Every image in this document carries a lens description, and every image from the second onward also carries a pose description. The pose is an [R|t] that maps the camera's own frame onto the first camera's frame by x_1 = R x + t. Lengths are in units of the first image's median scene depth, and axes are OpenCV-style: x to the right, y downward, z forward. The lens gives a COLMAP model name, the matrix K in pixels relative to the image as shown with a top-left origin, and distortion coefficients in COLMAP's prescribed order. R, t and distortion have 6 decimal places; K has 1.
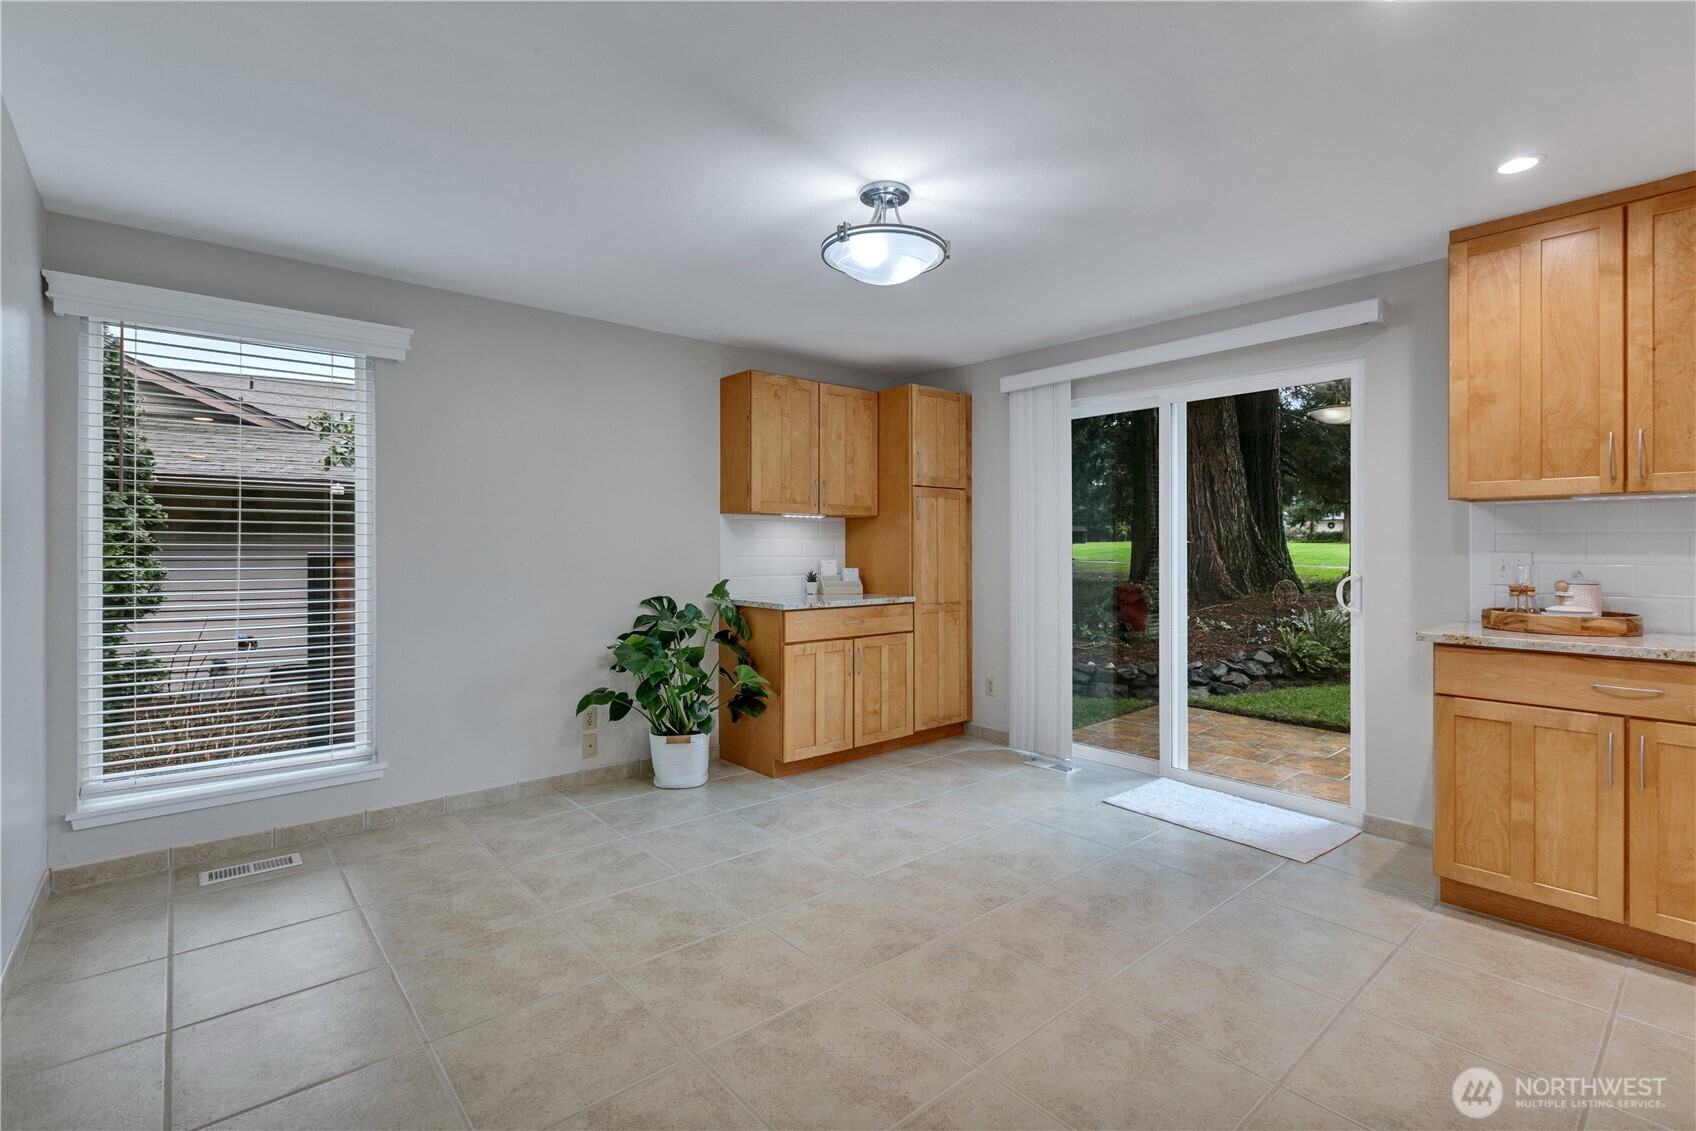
lens RADIAL K [[775.3, 0, 858.1], [0, 775.3, 548.0], [0, 0, 1]] dist [-0.002755, -0.000277]
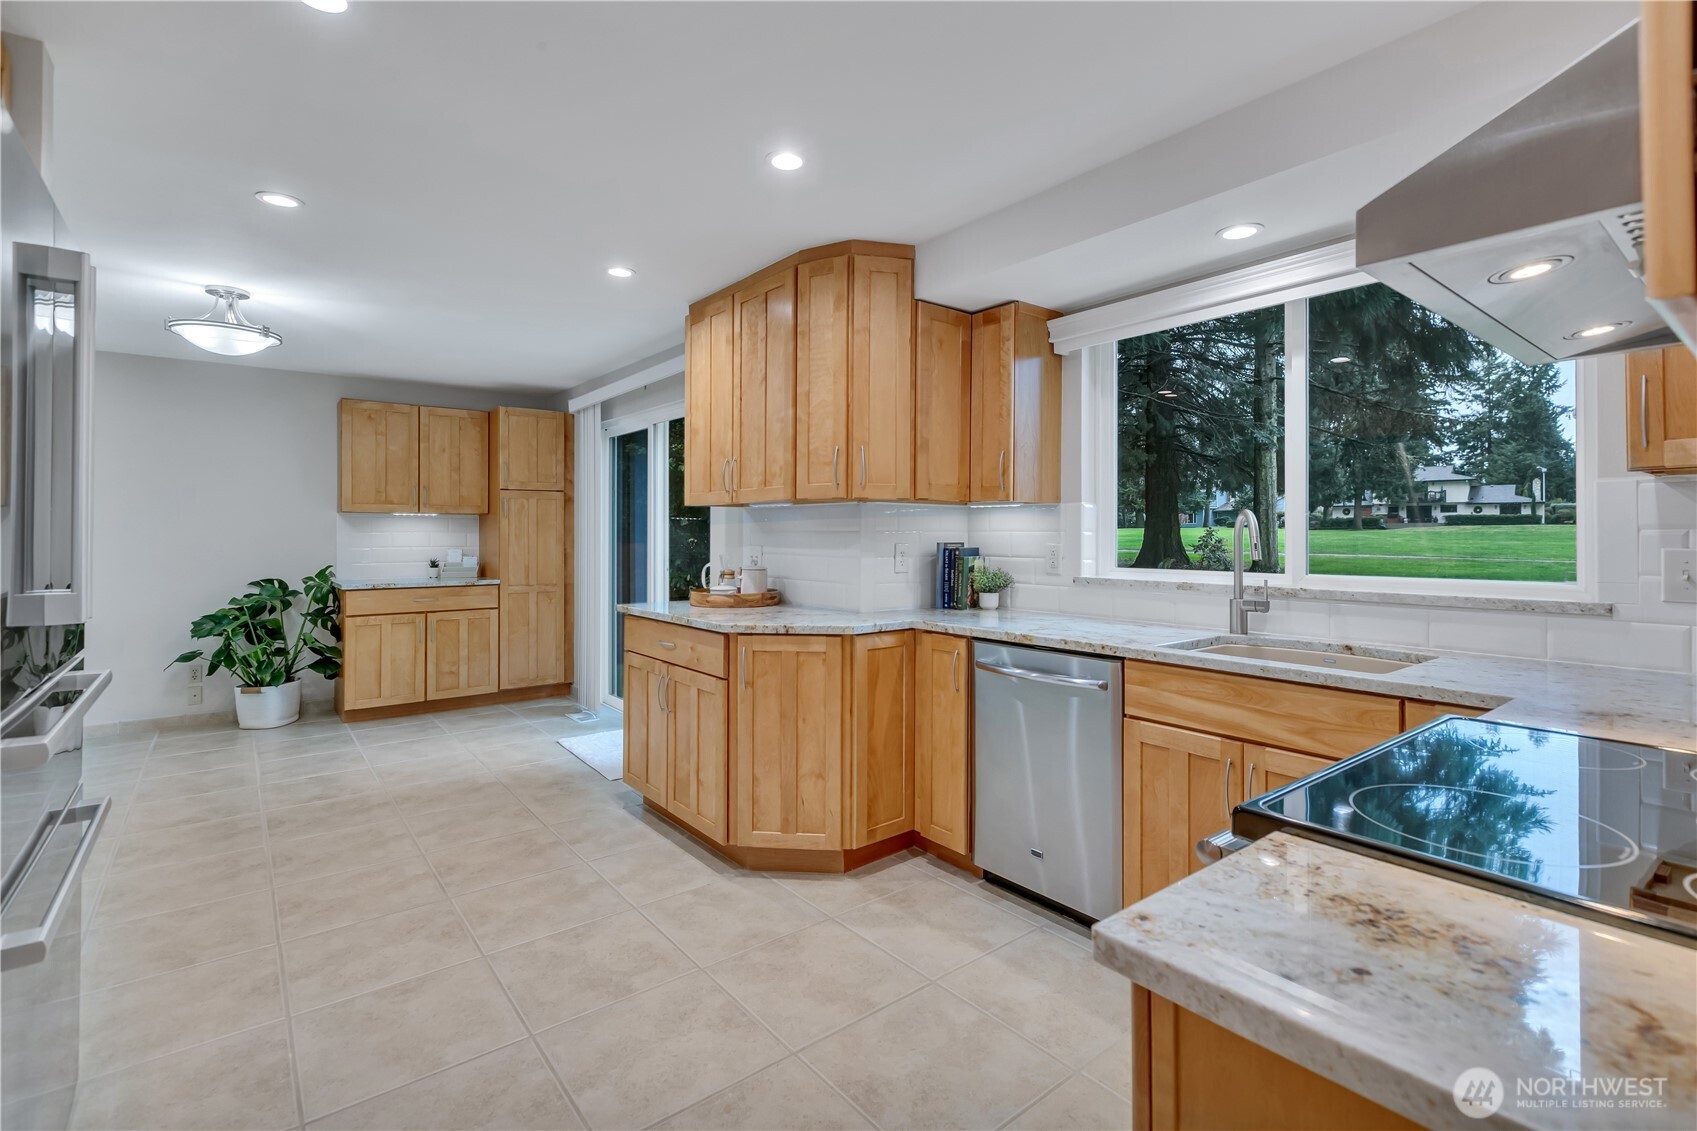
lens RADIAL K [[772.6, 0, 844.0], [0, 772.6, 534.3], [0, 0, 1]] dist [0.005741, 0.000297]
pose [[0.998818, -0.000454, -0.048615, 0.841090], [0.000424, 1.000000, -0.000629, -0.010265], [0.048615, 0.000608, 0.998817, -0.243726]]
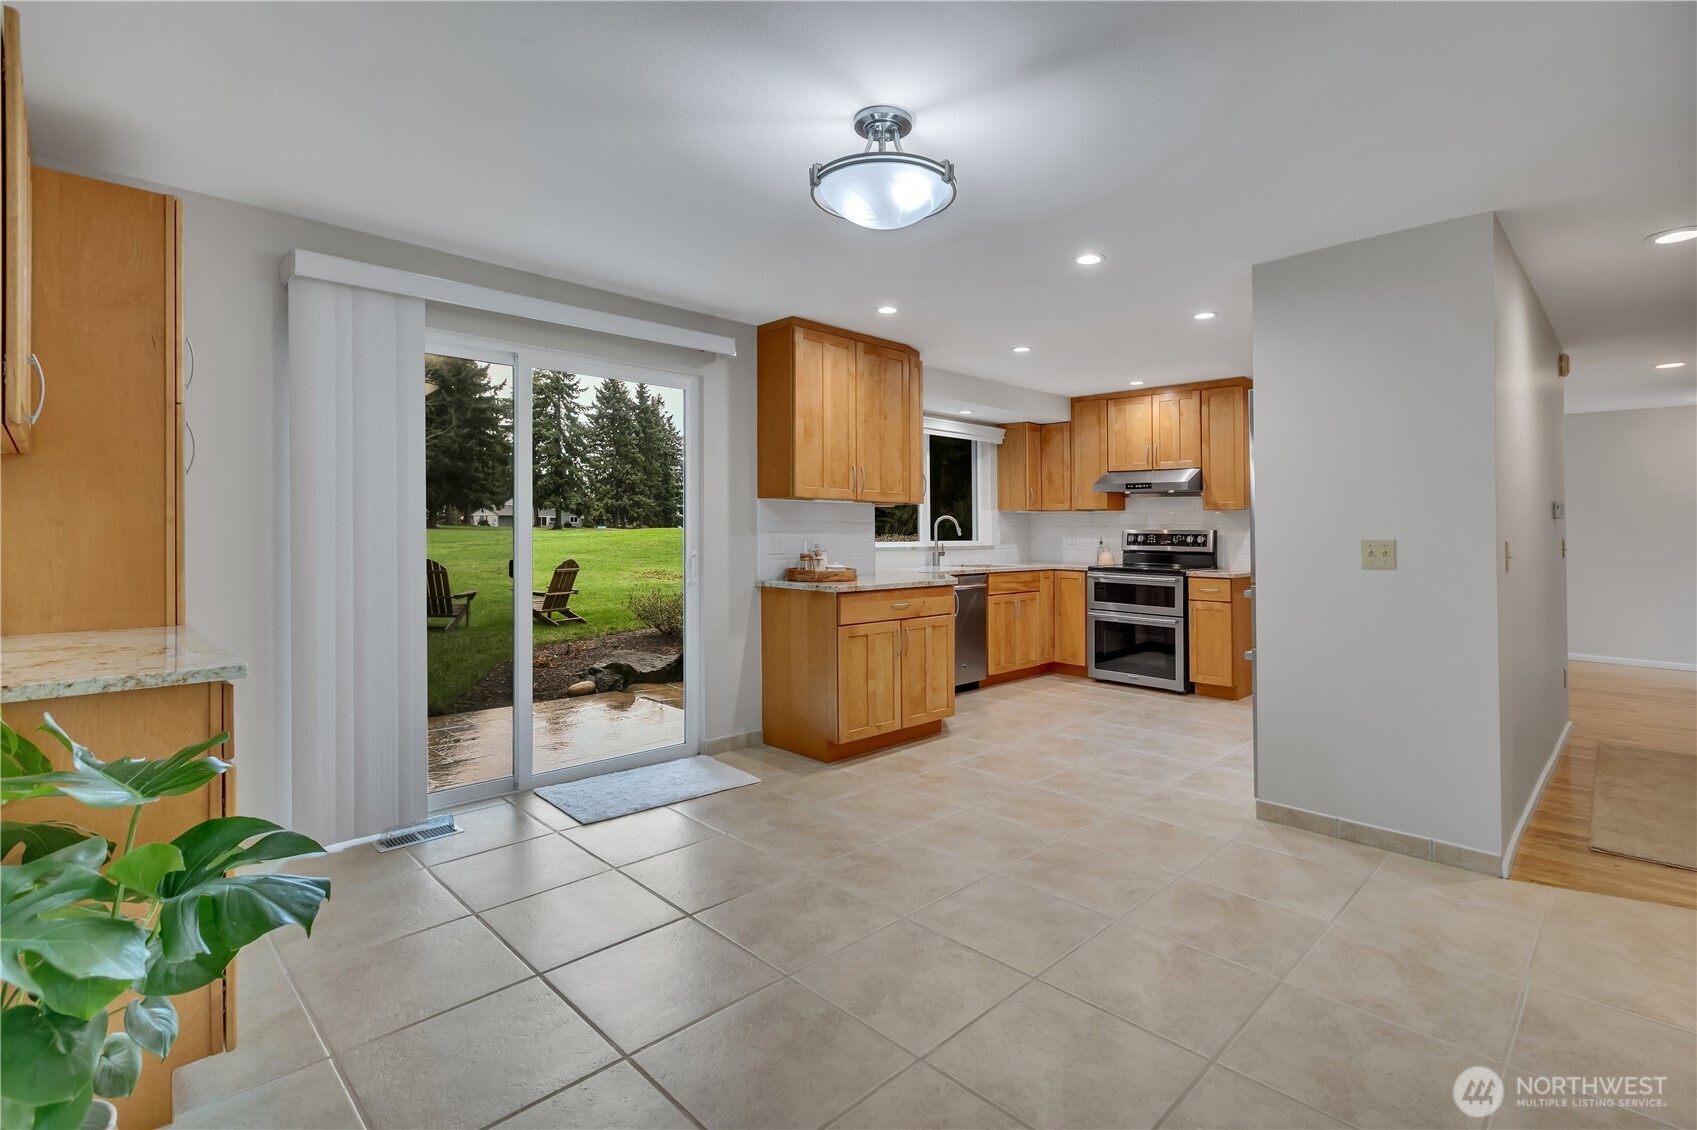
lens RADIAL K [[805.8, 0, 856.3], [0, 805.8, 512.8], [0, 0, 1]] dist [0.000836, 0.000214]
pose [[-0.068580, 0.019823, 0.997449, -0.598588], [-0.004951, 0.999783, -0.020210, -0.001711], [-0.997633, -0.006325, -0.068467, 0.757928]]
